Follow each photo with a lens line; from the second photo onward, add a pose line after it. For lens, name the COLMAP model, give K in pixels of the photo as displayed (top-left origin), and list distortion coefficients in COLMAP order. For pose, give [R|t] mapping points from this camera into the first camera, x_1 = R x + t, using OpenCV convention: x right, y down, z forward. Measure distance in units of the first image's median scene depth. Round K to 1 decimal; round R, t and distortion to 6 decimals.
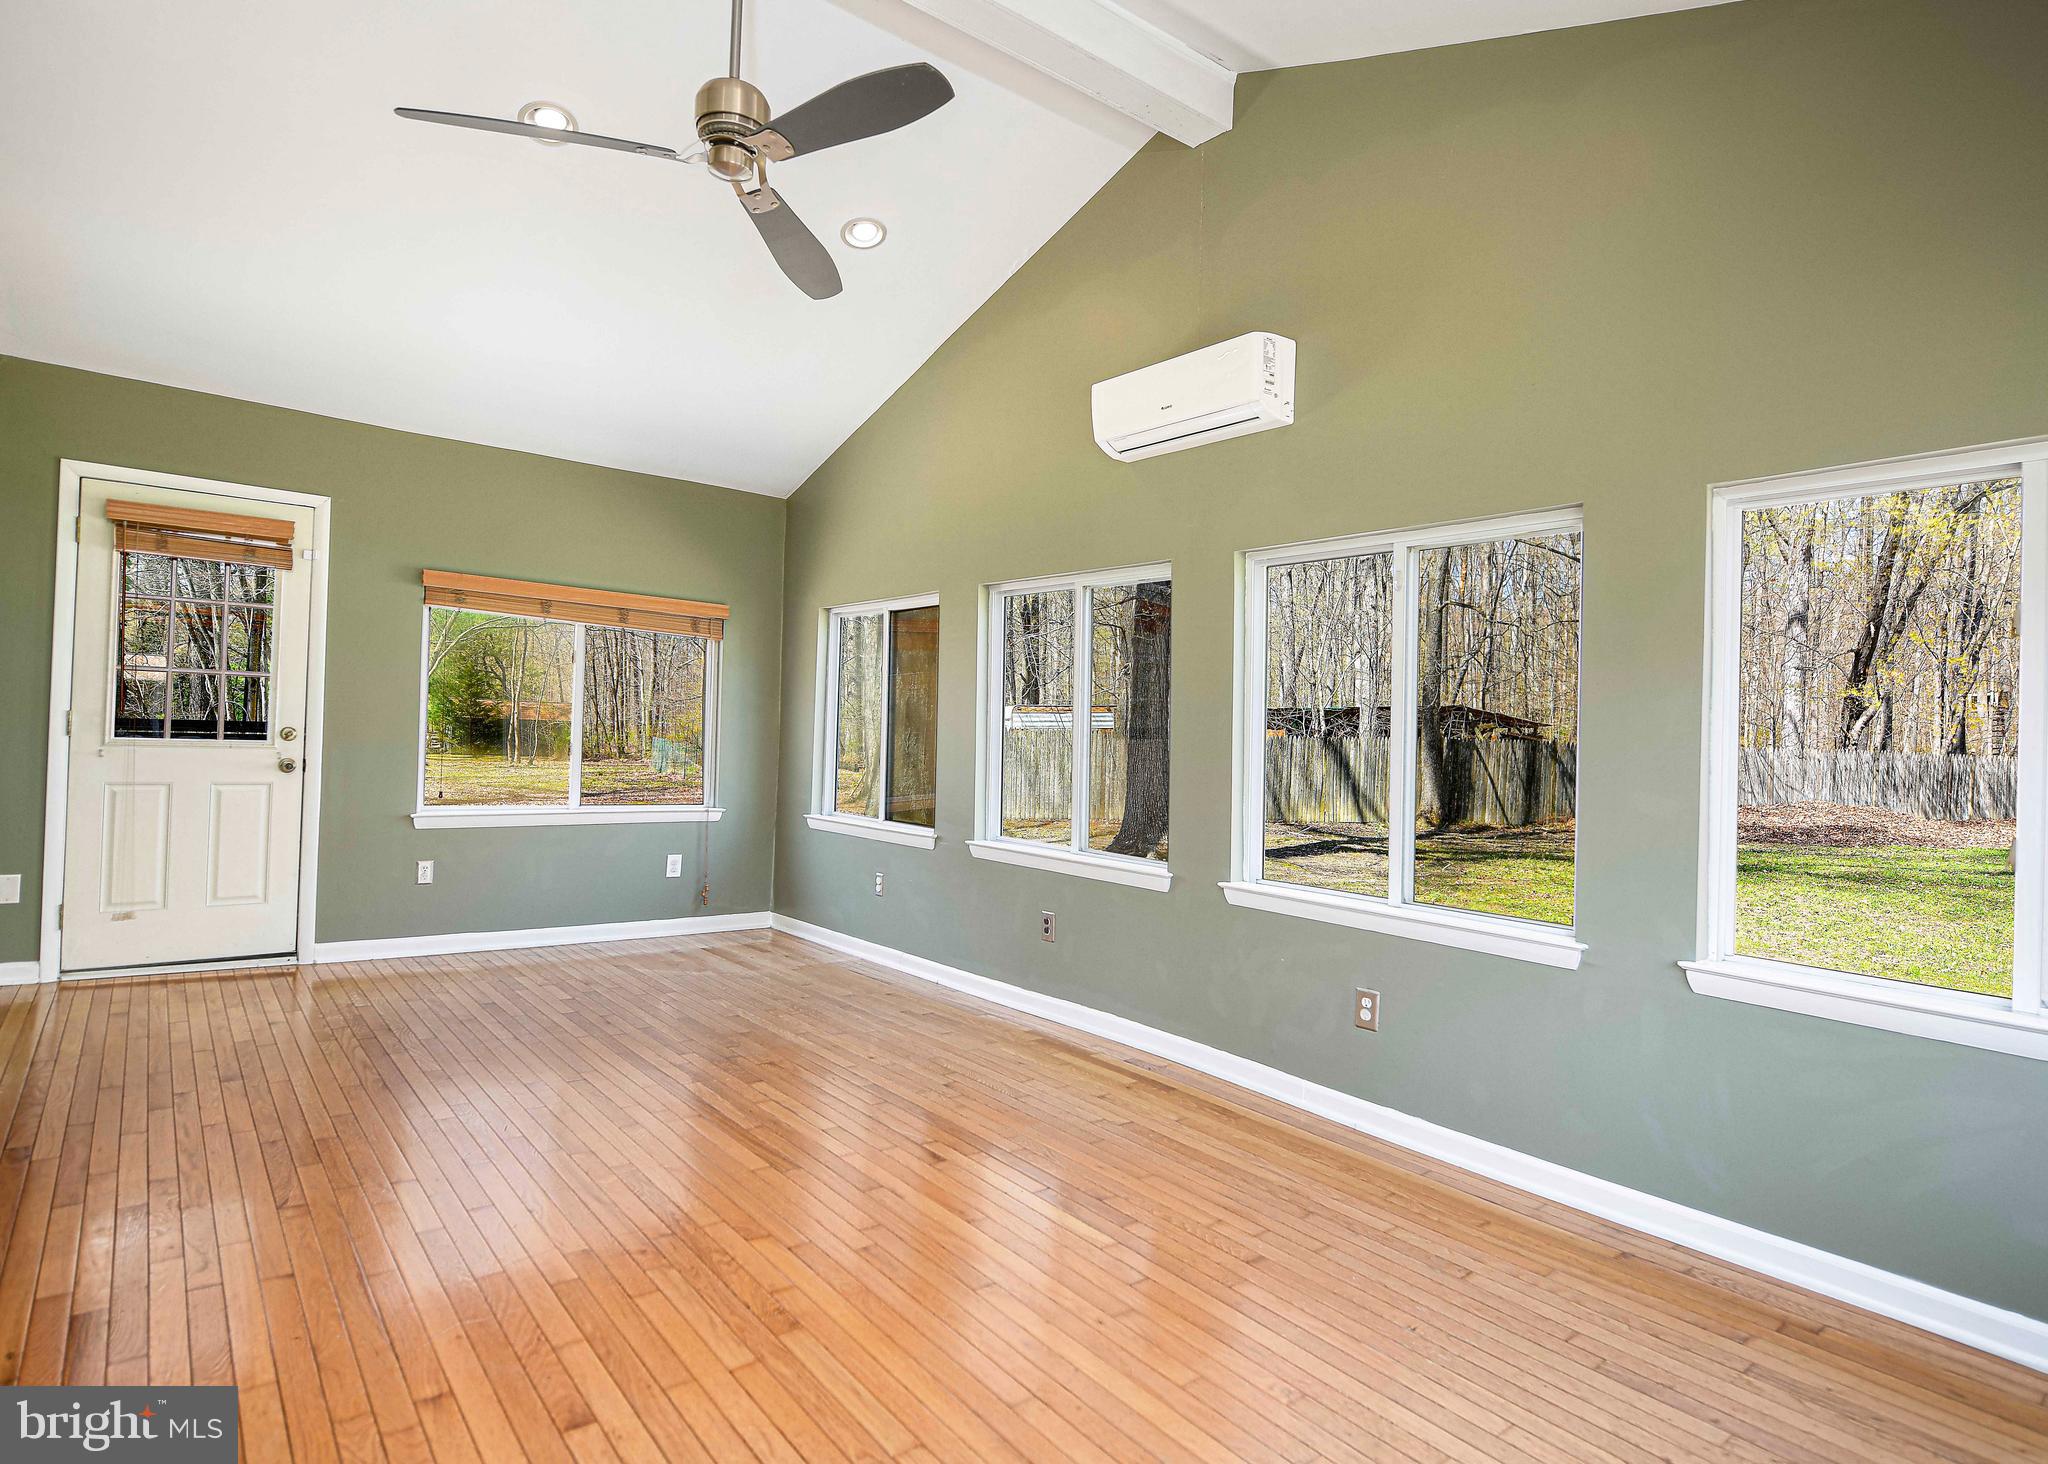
lens RADIAL K [[1111.2, 0, 1023.2], [0, 1111.2, 729.0], [0, 0, 1]] dist [-0.008988, -0.003021]
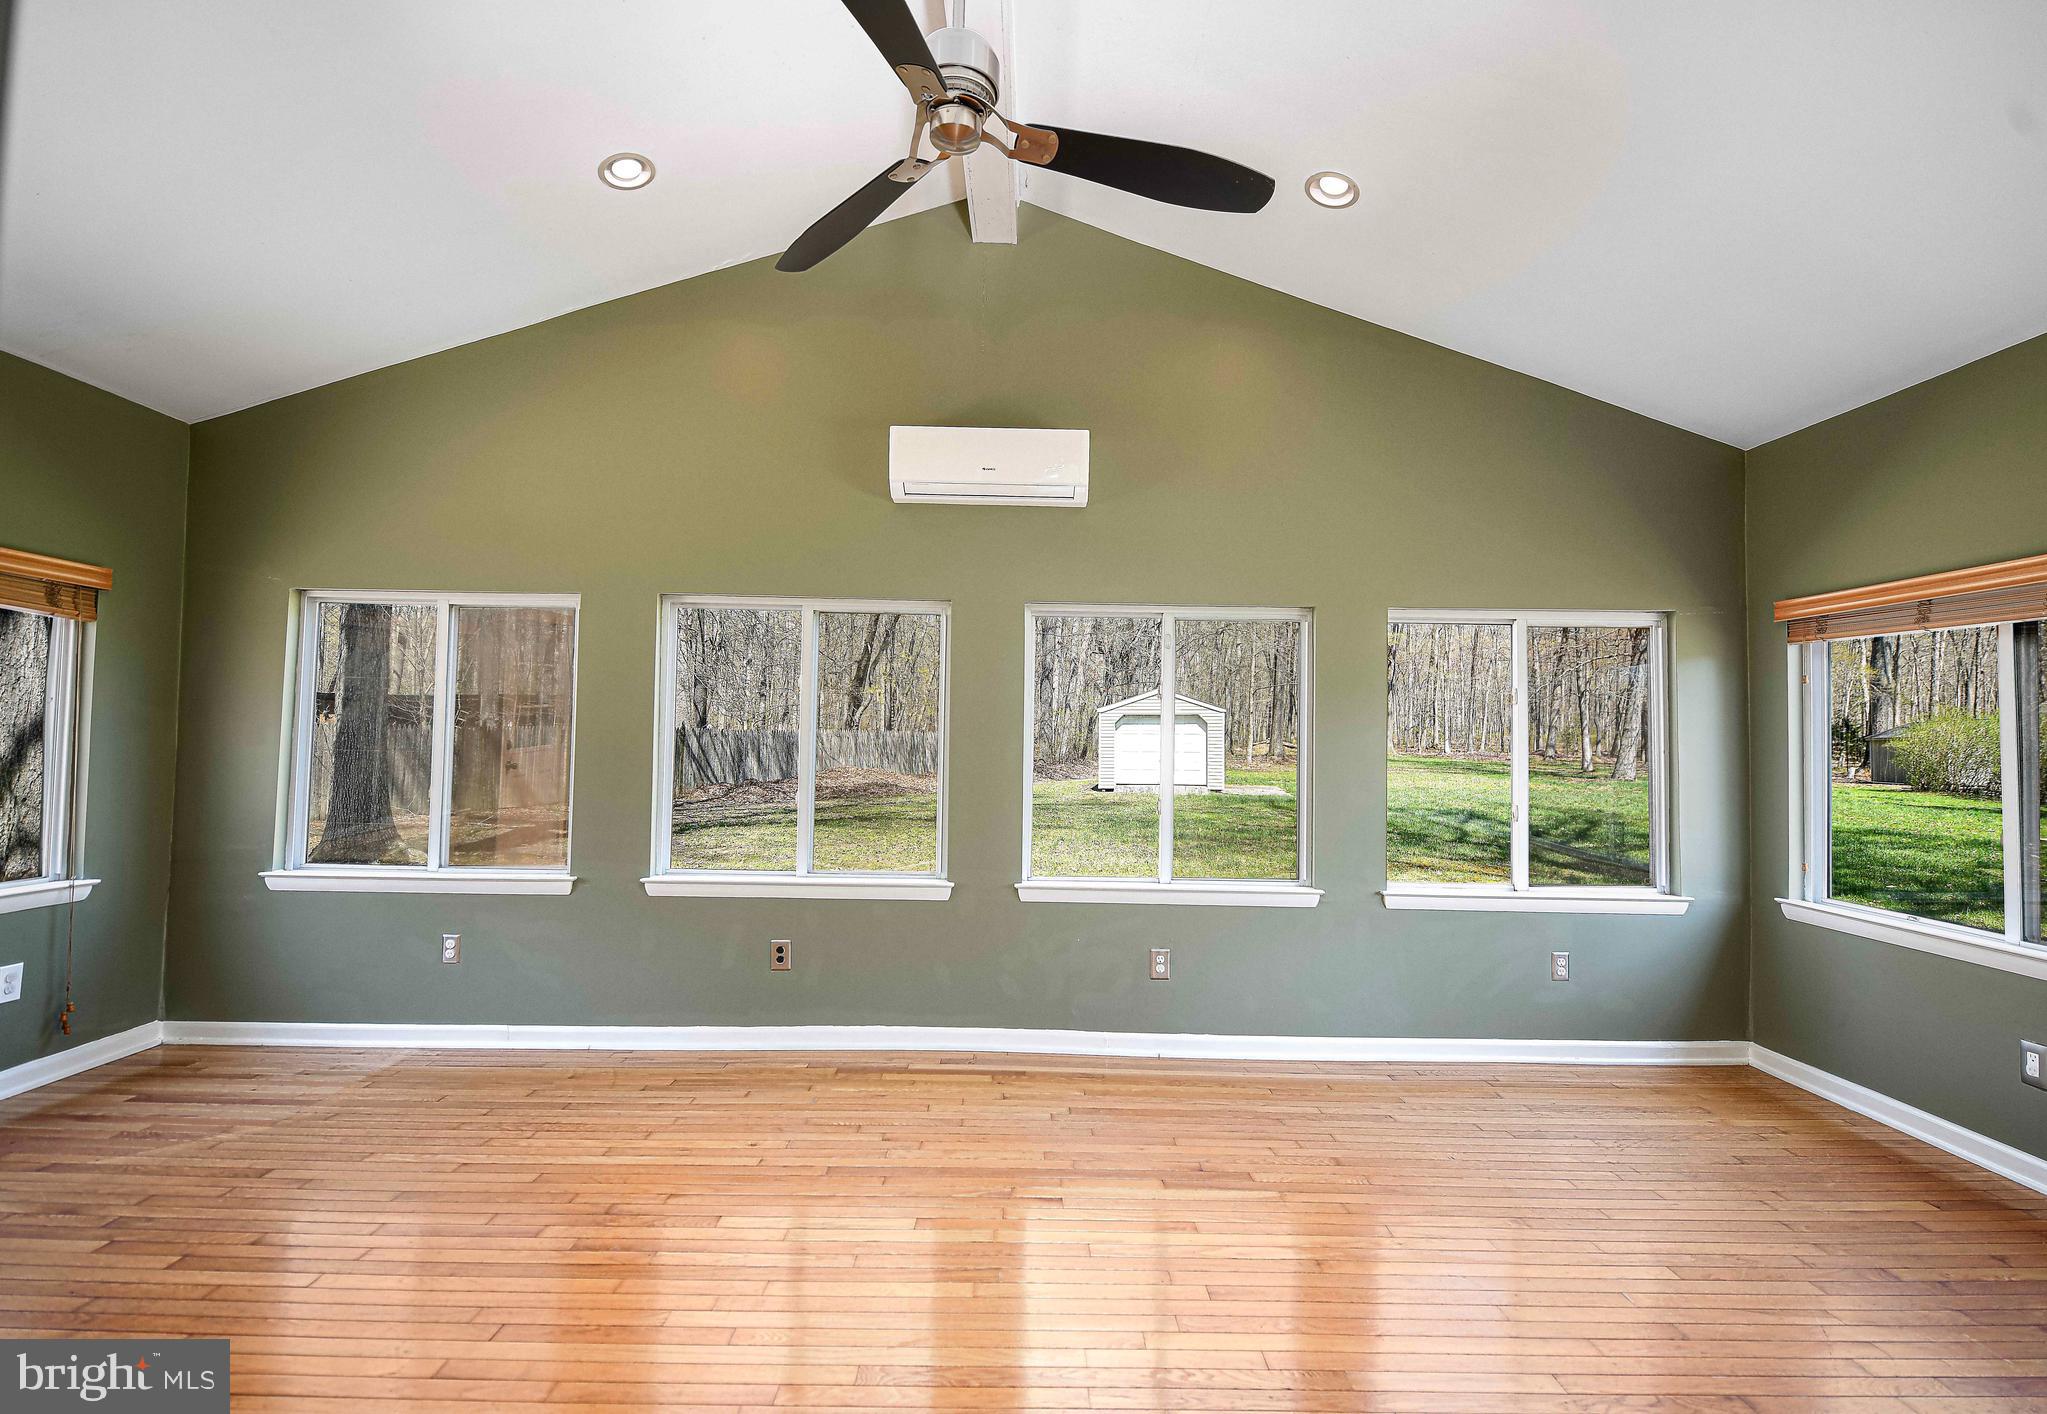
lens RADIAL K [[942.1, 0, 1022.9], [0, 942.1, 698.8], [0, 0, 1]] dist [-0.015064, -0.001142]
pose [[0.616638, 0.008316, 0.787203, -0.622327], [0.001696, 0.999928, -0.011892, -0.047022], [-0.787245, 0.008668, 0.616580, 0.399182]]
